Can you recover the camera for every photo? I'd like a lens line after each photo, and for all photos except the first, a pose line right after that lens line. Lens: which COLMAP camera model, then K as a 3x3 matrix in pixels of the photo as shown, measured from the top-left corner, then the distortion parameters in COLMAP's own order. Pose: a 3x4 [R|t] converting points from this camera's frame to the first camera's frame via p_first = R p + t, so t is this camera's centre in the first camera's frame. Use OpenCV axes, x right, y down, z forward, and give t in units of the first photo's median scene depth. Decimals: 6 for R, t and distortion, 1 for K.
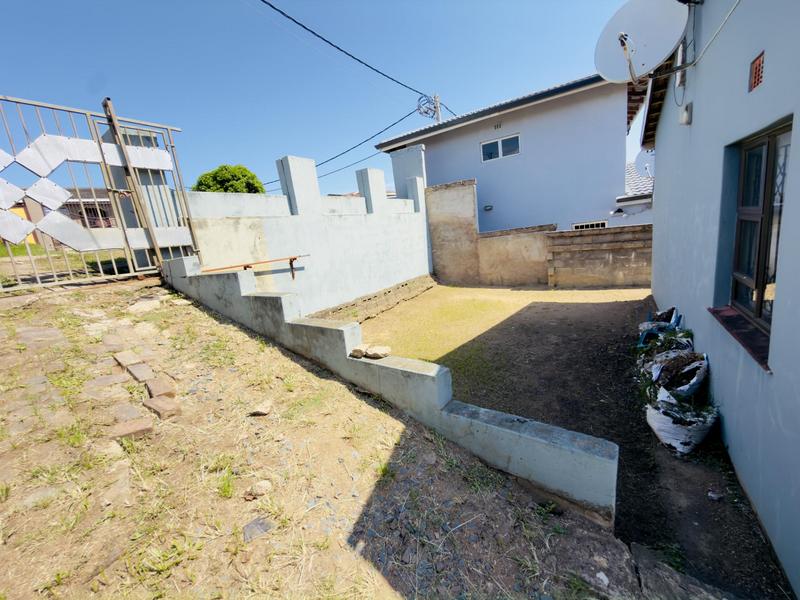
lens RADIAL K [[325.0, 0, 396.5], [0, 325.0, 299.8], [0, 0, 1]] dist [0.002811, -0.000360]
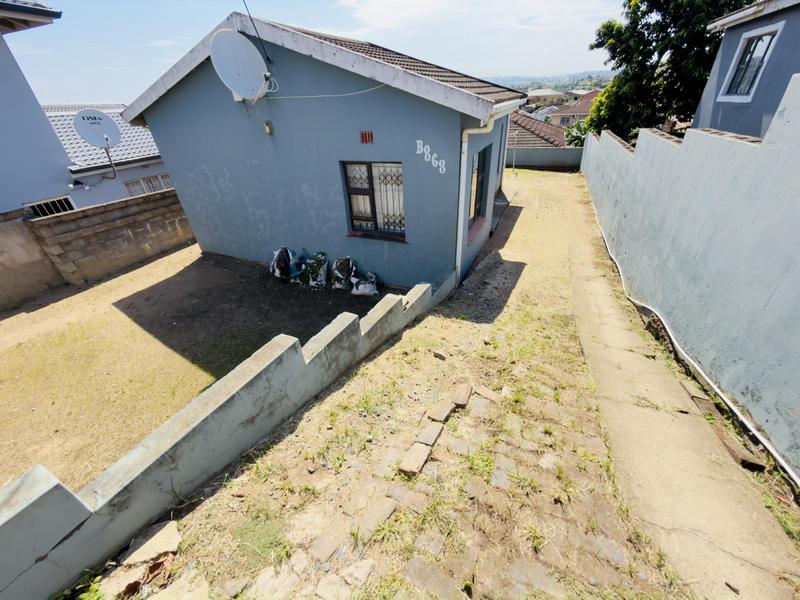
lens RADIAL K [[325.0, 0, 402.4], [0, 325.0, 297.8], [0, 0, 1]] dist [0.002811, -0.000360]
pose [[-0.151048, -0.398748, 0.904536, -0.458839], [0.271583, 0.863084, 0.425826, -0.163605], [-0.950488, 0.309977, -0.022074, 0.311878]]
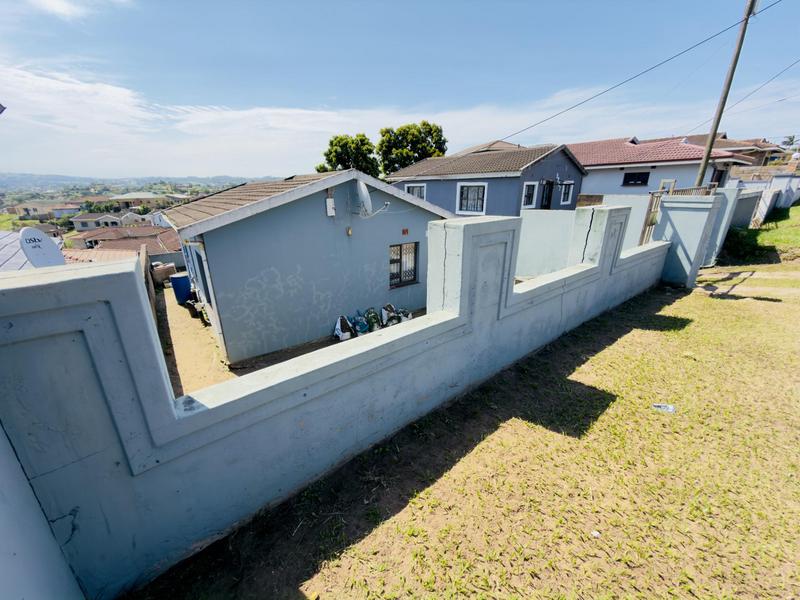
lens RADIAL K [[325.0, 0, 399.3], [0, 325.0, 303.3], [0, 0, 1]] dist [0.002811, -0.000360]
pose [[-0.936138, 0.015876, 0.351273, -0.132249], [0.190976, 0.861758, 0.470001, -0.540766], [-0.295250, 0.507071, -0.809757, 1.435557]]
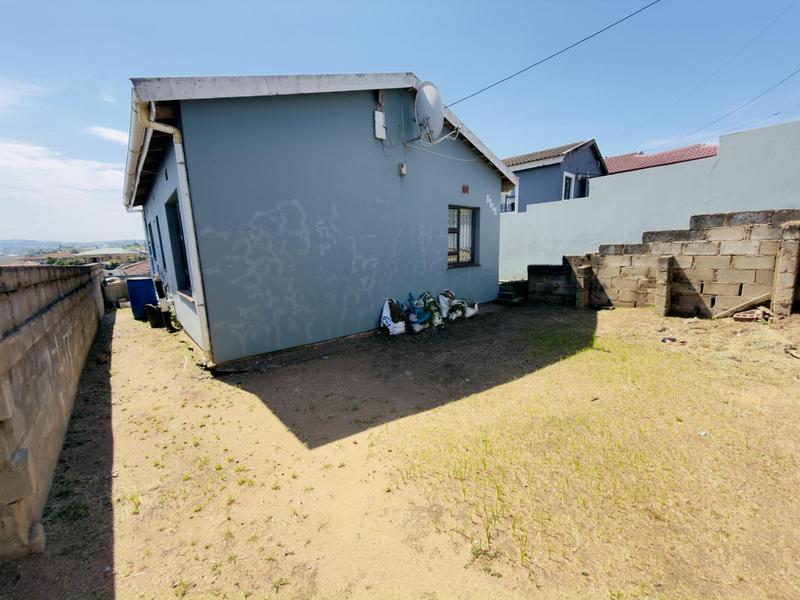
lens RADIAL K [[325.0, 0, 396.2], [0, 325.0, 301.7], [0, 0, 1]] dist [0.002811, -0.000360]
pose [[-0.952563, 0.110027, 0.283758, 0.245373], [0.203471, 0.923595, 0.324918, -0.229033], [-0.226328, 0.367241, -0.902169, 1.263232]]
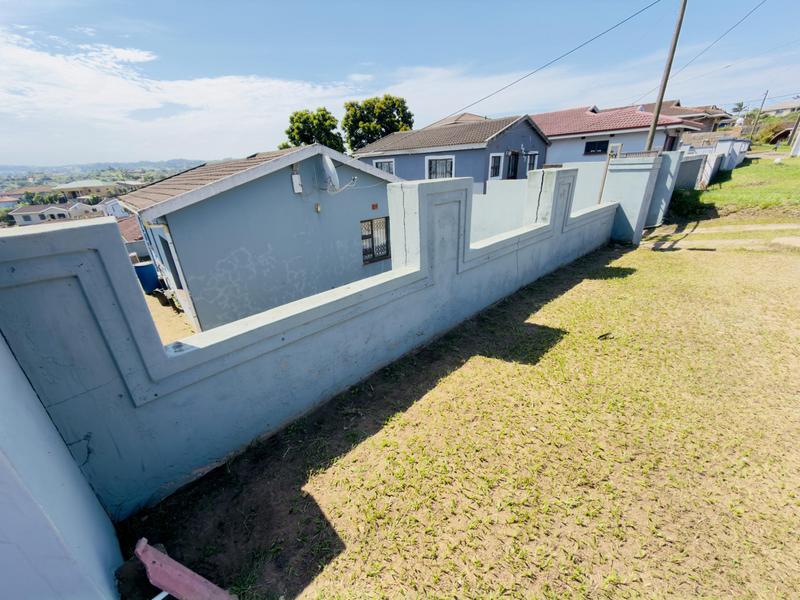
lens RADIAL K [[325.0, 0, 400.0], [0, 325.0, 305.4], [0, 0, 1]] dist [0.002811, -0.000360]
pose [[-0.956366, 0.053683, 0.287197, -0.153144], [0.207362, 0.817196, 0.537766, -0.530633], [-0.205827, 0.573855, -0.792670, 1.474711]]
